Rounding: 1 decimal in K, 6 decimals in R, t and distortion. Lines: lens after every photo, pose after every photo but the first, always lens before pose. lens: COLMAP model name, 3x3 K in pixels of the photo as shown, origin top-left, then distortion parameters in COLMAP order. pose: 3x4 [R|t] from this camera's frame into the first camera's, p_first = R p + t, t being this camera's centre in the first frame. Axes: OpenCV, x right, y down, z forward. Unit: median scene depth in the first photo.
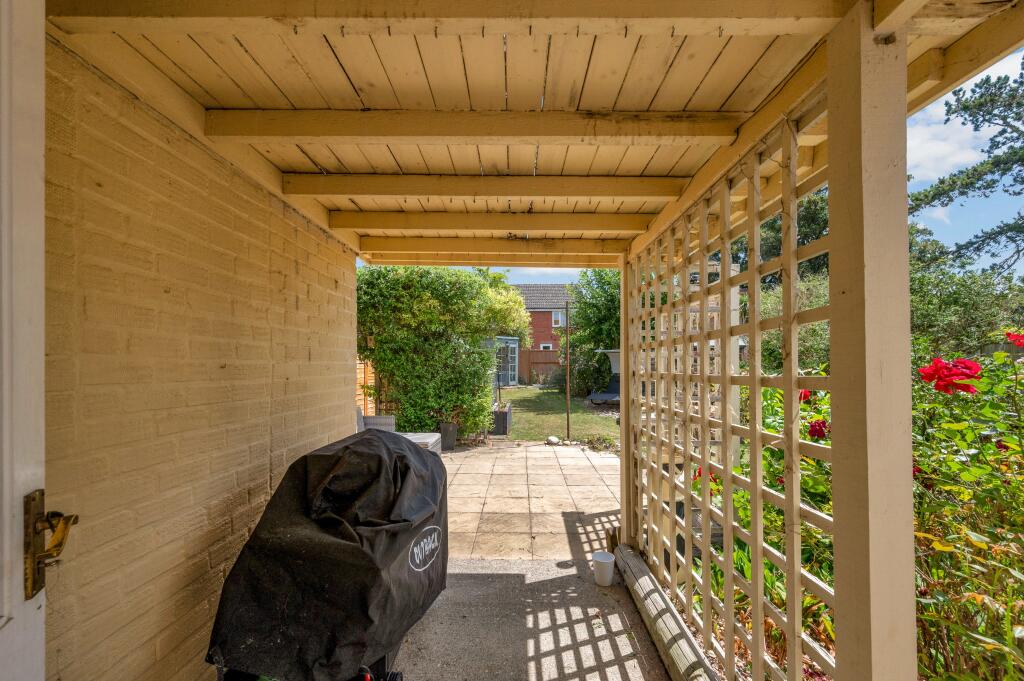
lens RADIAL K [[410.3, 0, 503.6], [0, 410.3, 365.0], [0, 0, 1]] dist [-0.010857, 0.000105]
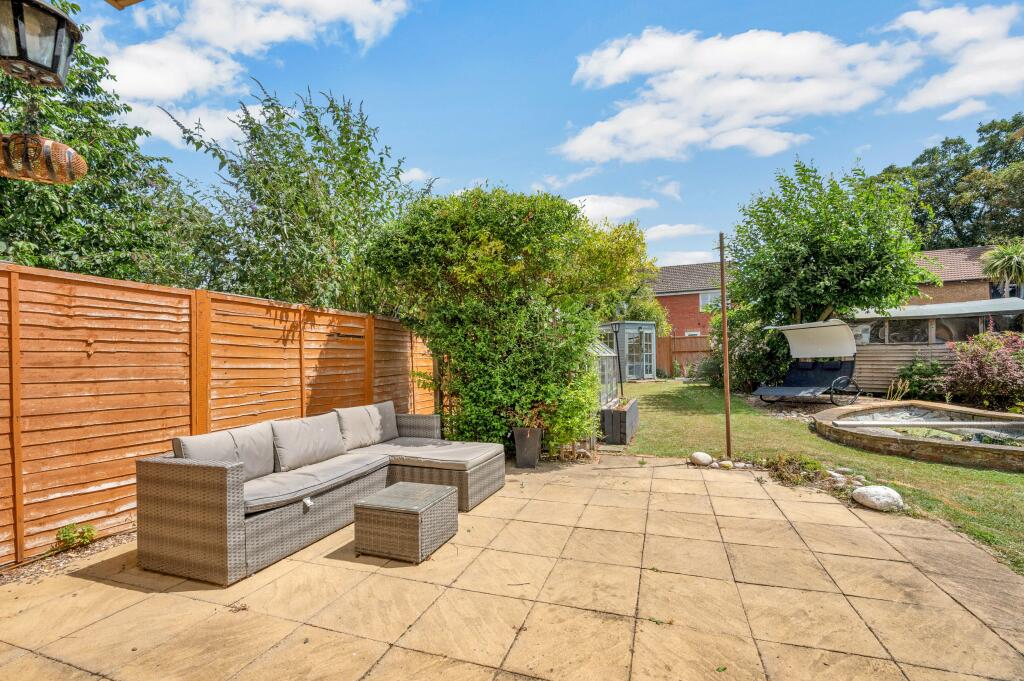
lens RADIAL K [[410.3, 0, 492.8], [0, 410.3, 366.1], [0, 0, 1]] dist [-0.010857, 0.000105]
pose [[0.937829, -0.021003, -0.346461, 0.043841], [0.024536, 0.999682, 0.005813, 0.034467], [0.346229, -0.013953, 0.938046, 0.329350]]
